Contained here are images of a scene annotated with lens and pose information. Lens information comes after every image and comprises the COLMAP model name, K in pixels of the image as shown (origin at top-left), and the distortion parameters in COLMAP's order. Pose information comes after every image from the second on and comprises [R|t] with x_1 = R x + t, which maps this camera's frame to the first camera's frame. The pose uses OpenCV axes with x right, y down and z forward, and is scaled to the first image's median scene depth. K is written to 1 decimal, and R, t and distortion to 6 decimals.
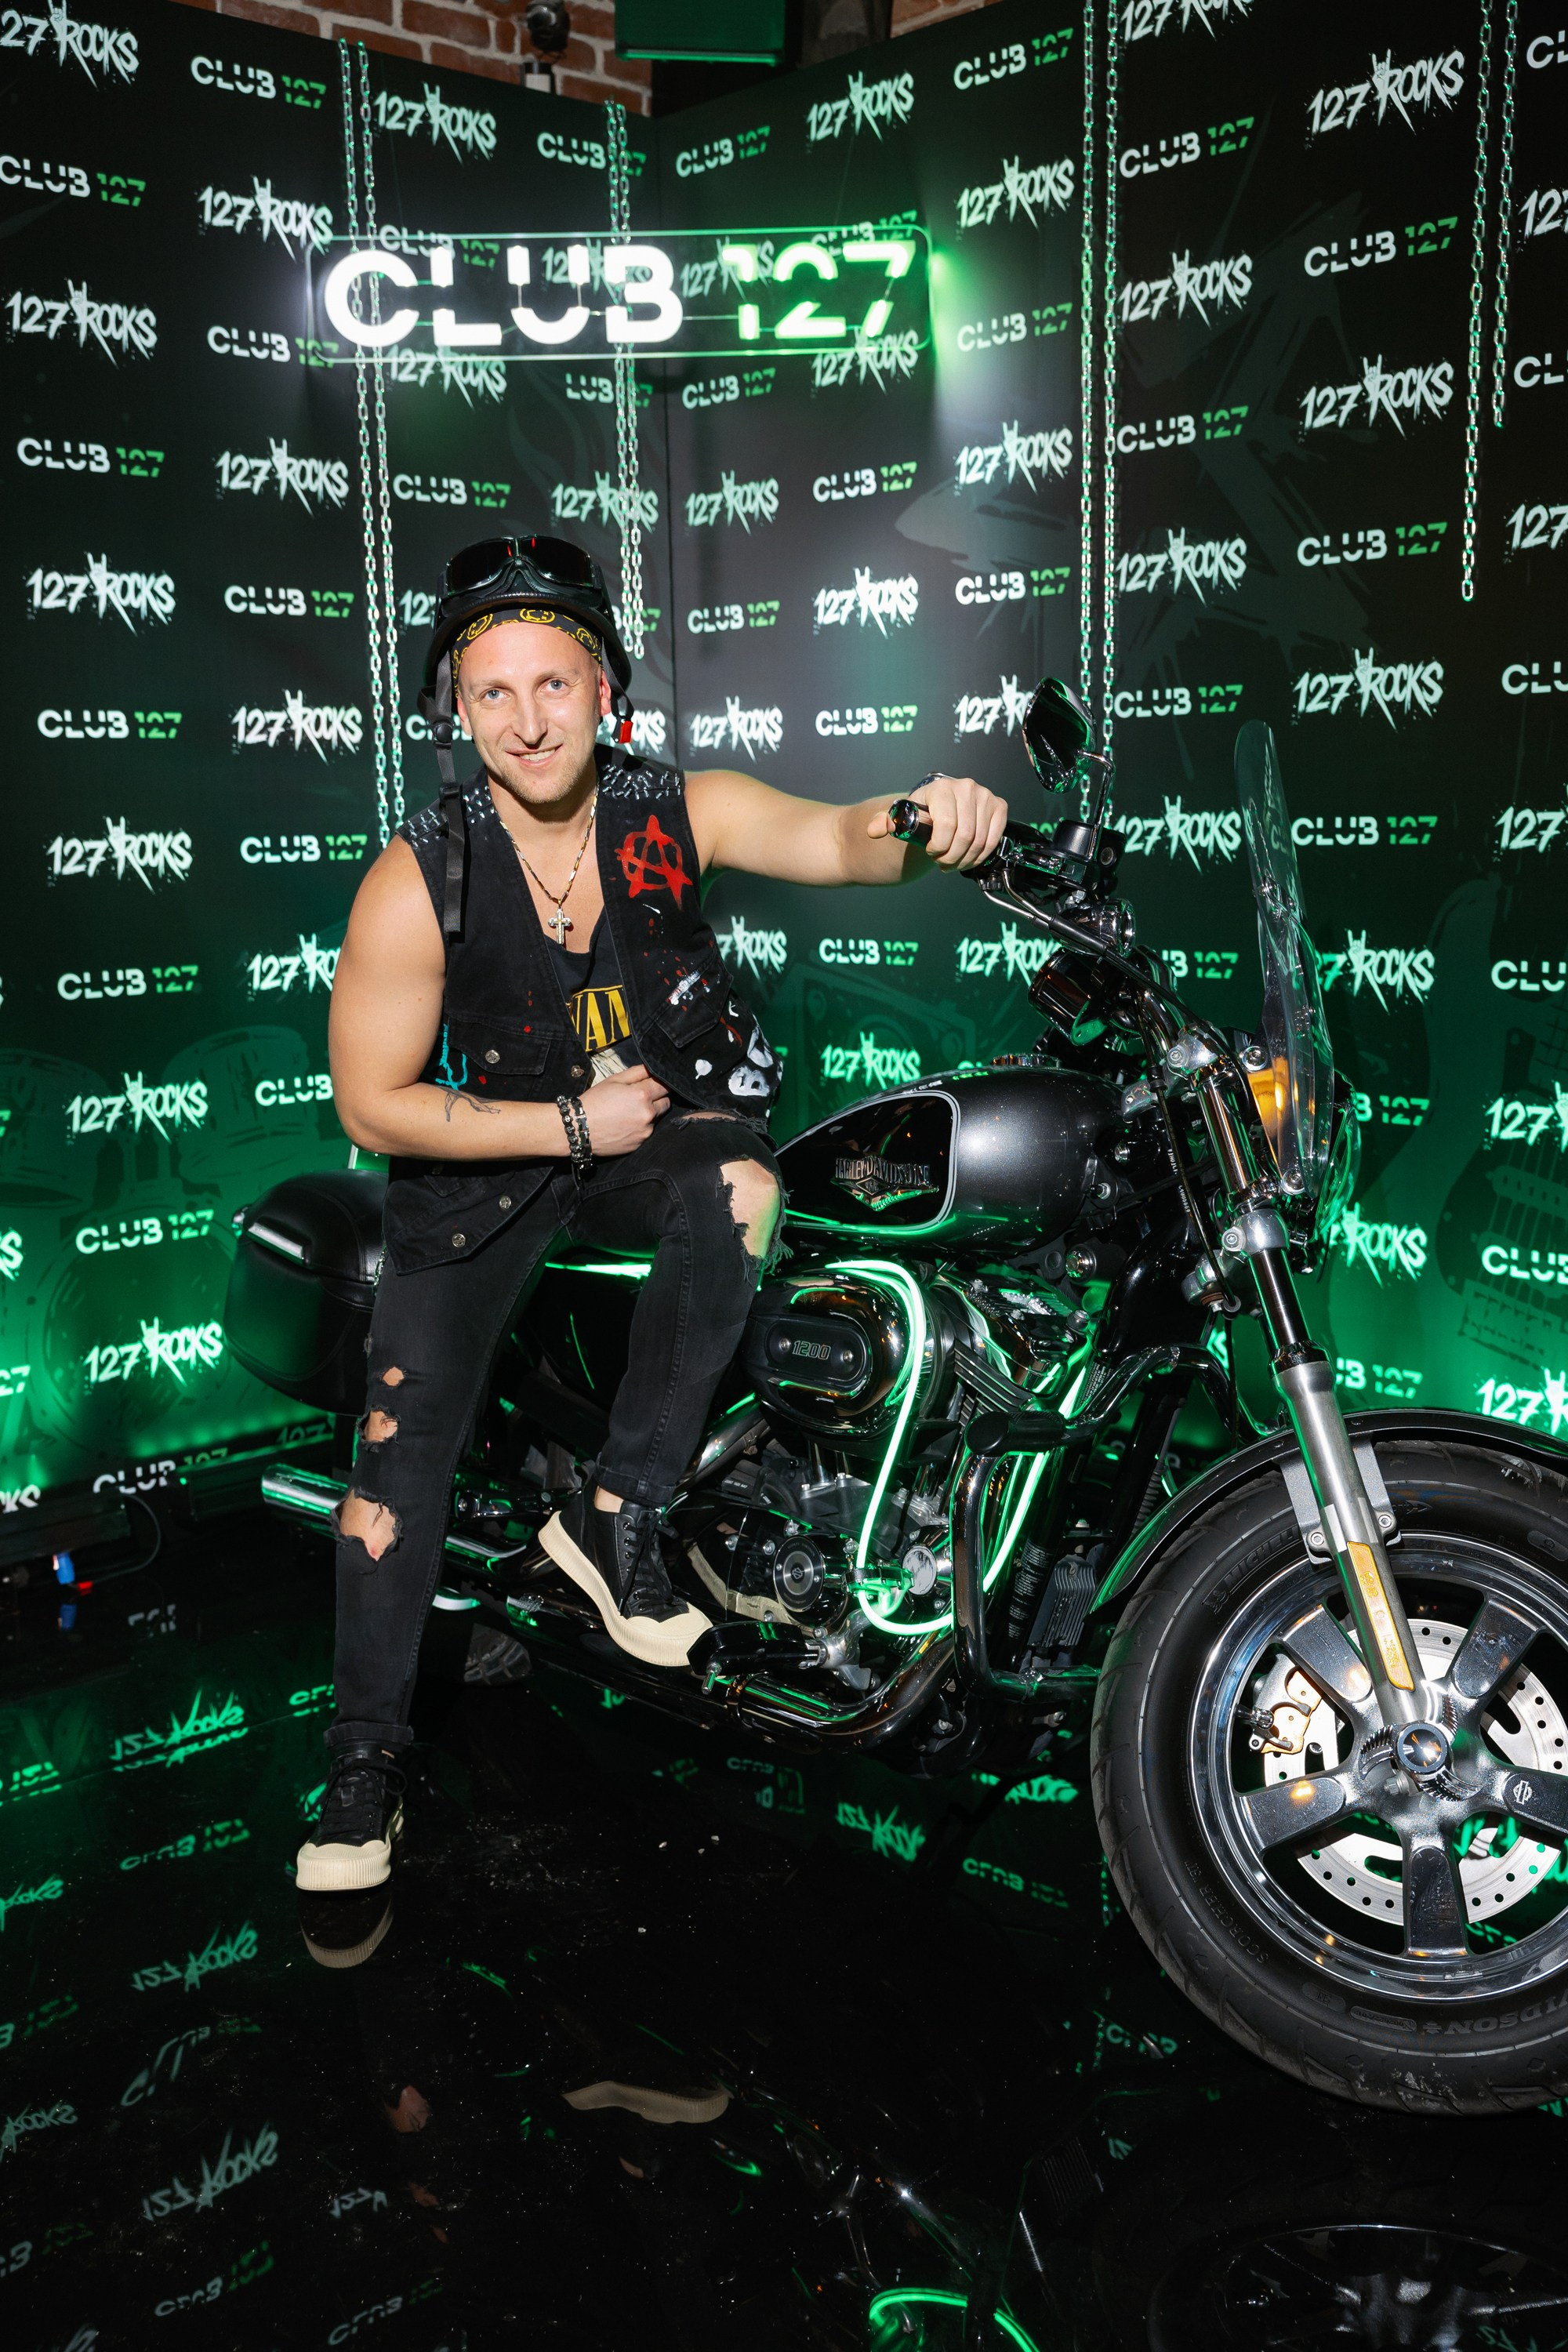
lens RADIAL K [[2254.6, 0, 790.4], [0, 2254.6, 1174.7], [0, 0, 1]] dist [0.007503, 0.000000]
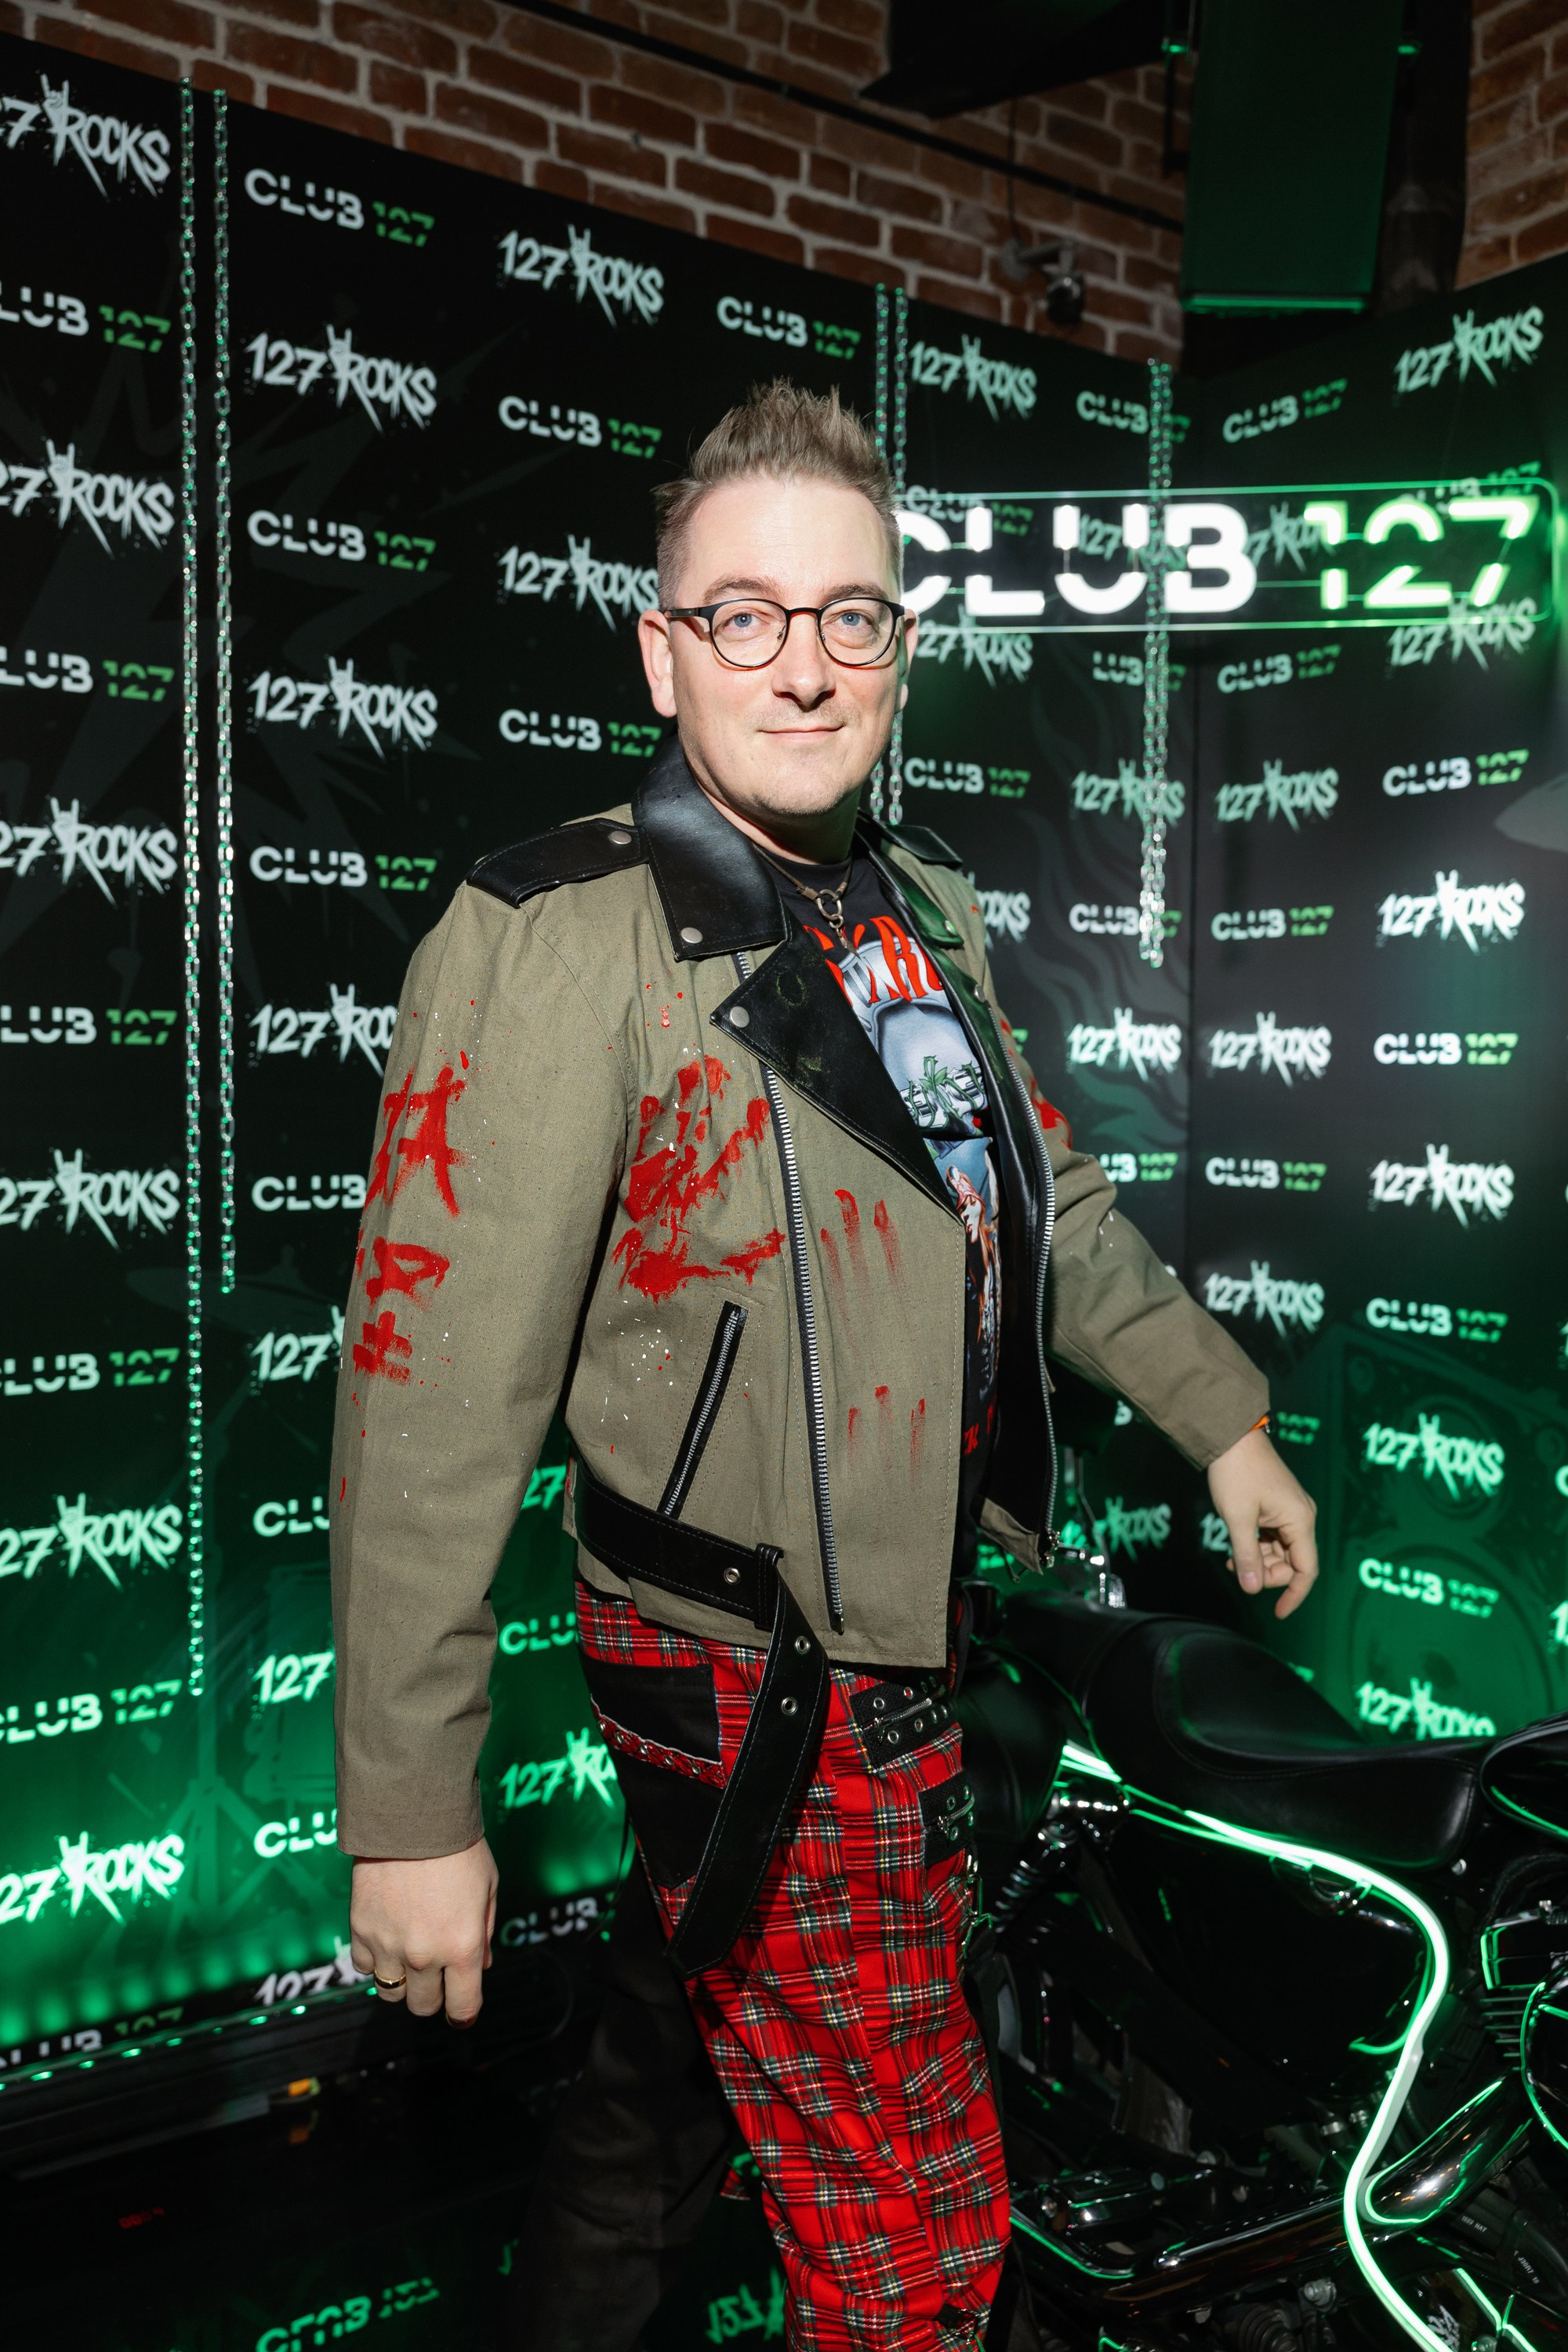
lens RADIAL K [[1913.3, 0, 816.2], [0, 1913.3, 1175.8], [0, 0, 1]] dist [-0.020072, 0.030501]
pose [[0.989986, 0.039191, -0.135619, -0.109028], [-0.052246, 0.994193, -0.094083, -0.080703], [0.131144, 0.100226, 0.986284, 0.291636]]
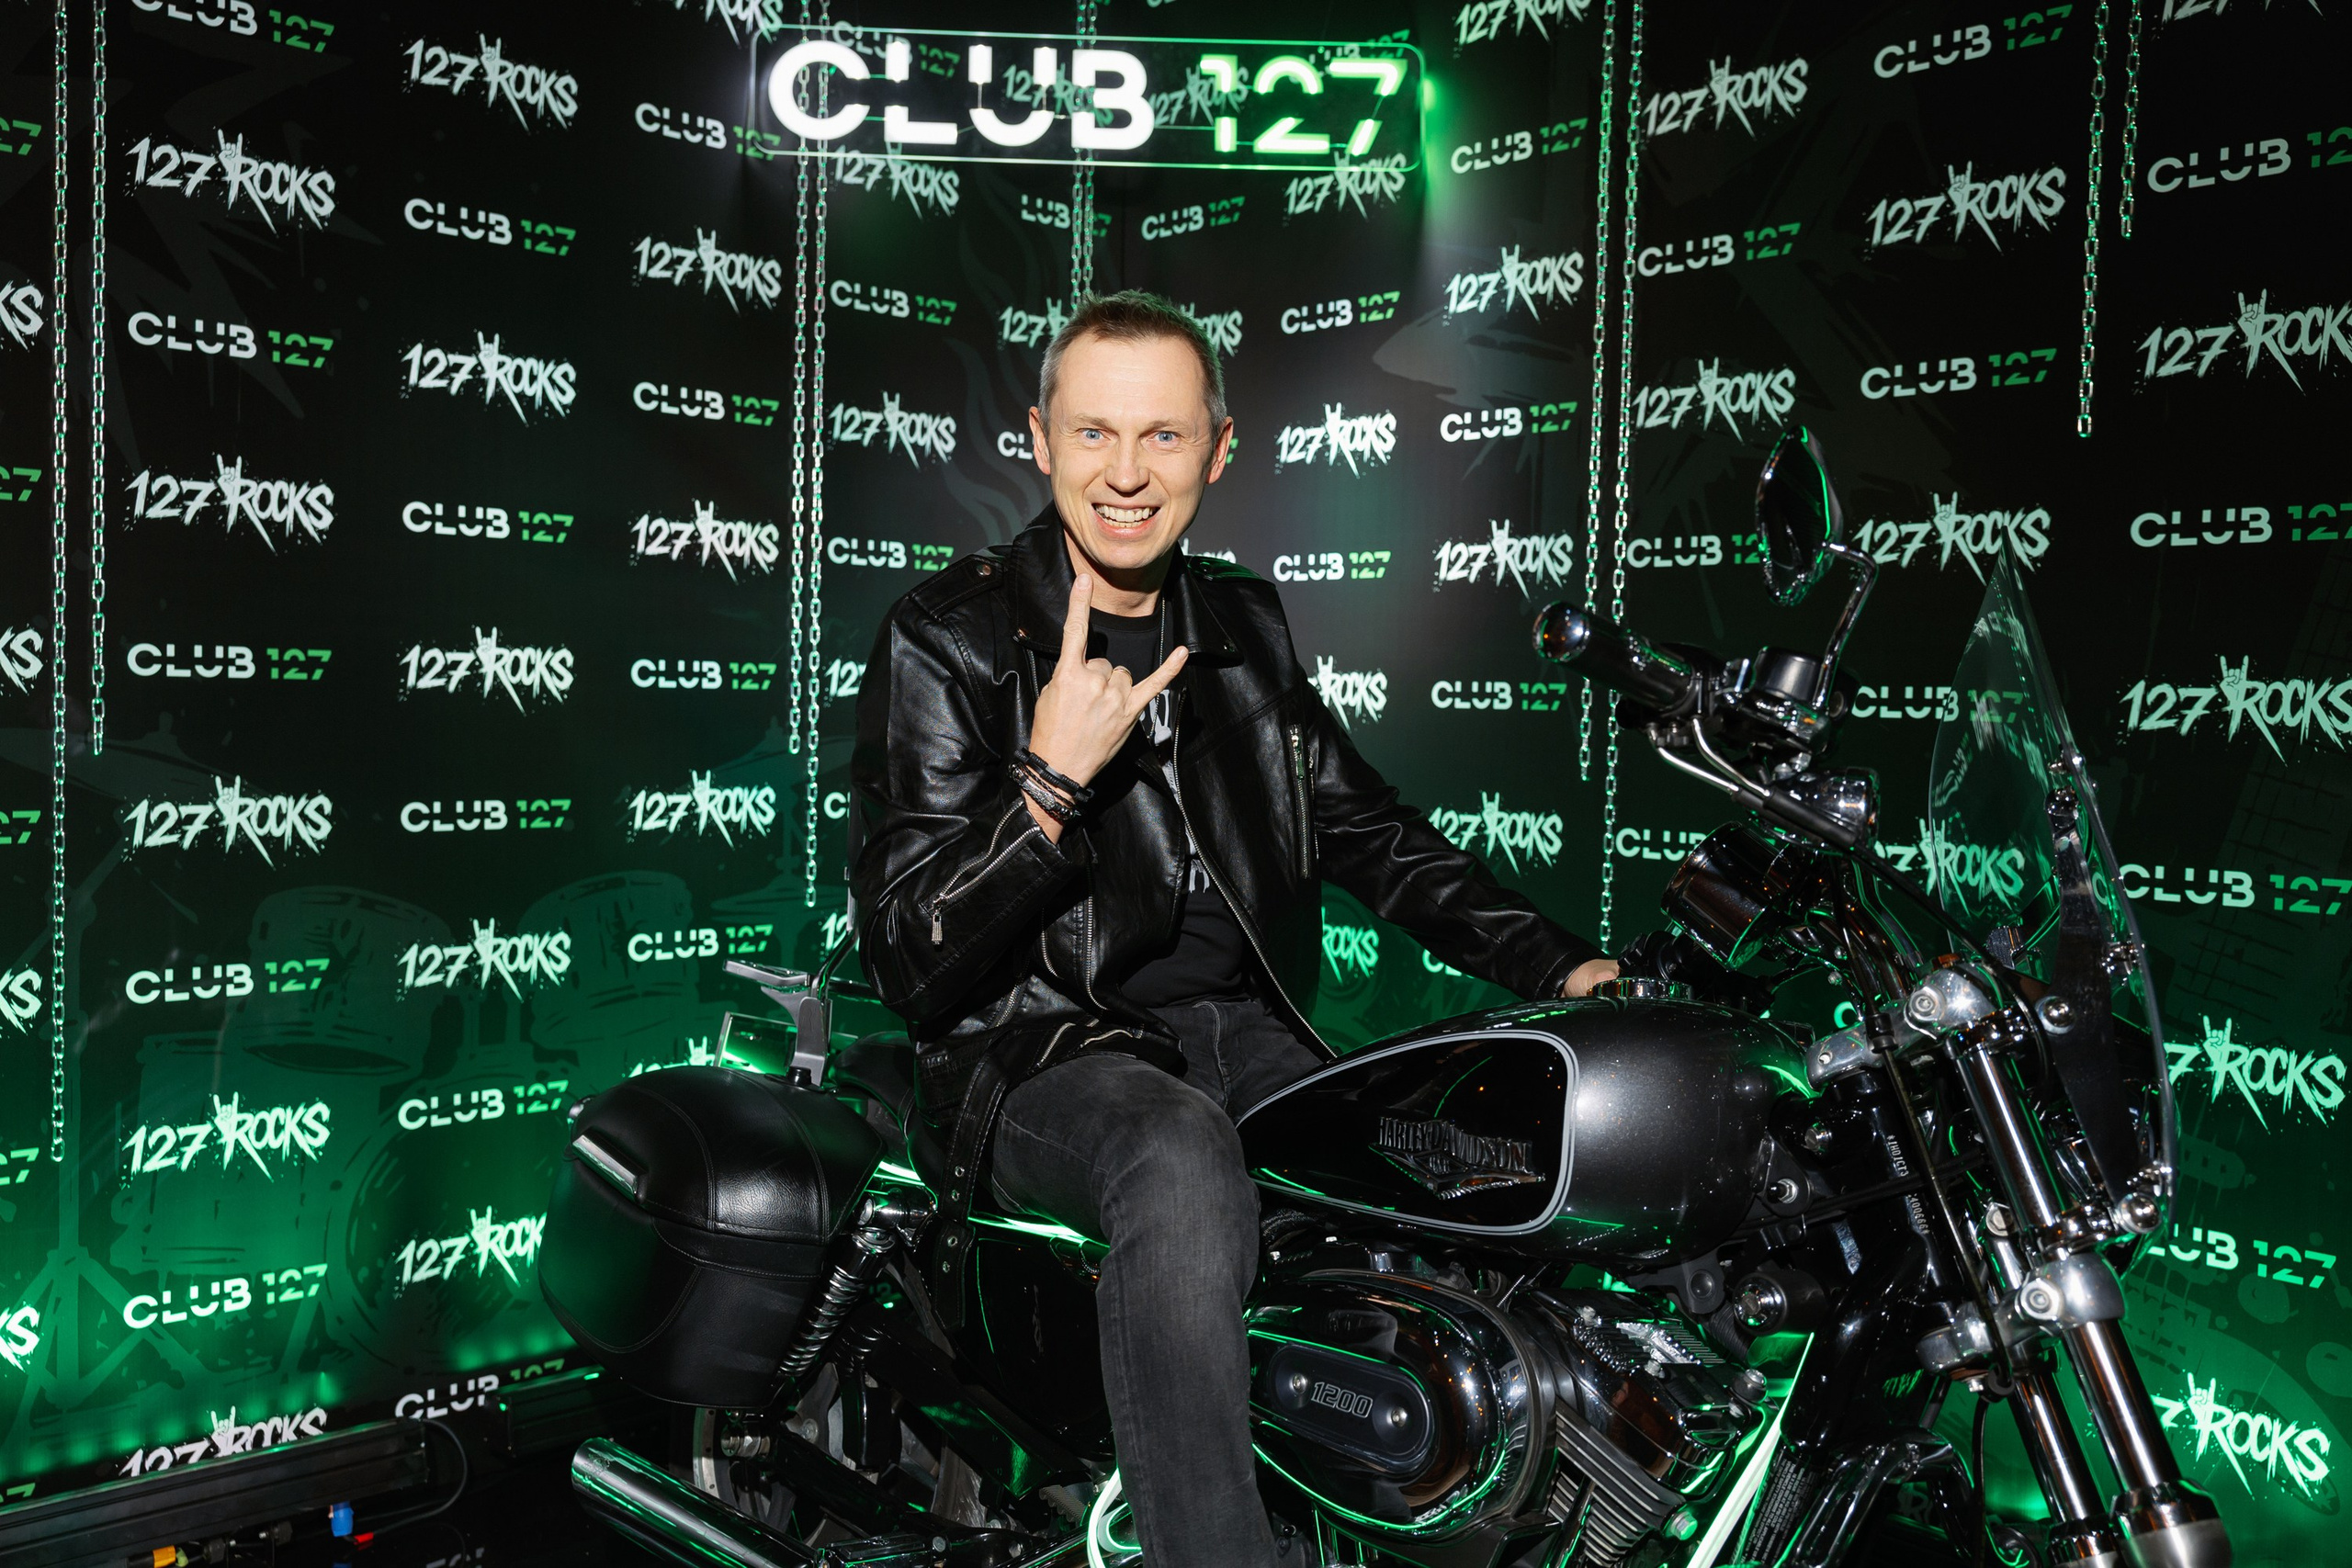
lens RADIAL K [[1864.6, 0, 1166.4], [0, 1864.6, 770.9], [0, 0, 1]] dist [-0.014411, 0.018662]
pose [[0.999005, 0.044157, 0.006240, -0.036968], [-0.043115, 0.992091, -0.117883, -0.028788], [-0.011396, 0.117496, 0.993008, 0.281448]]
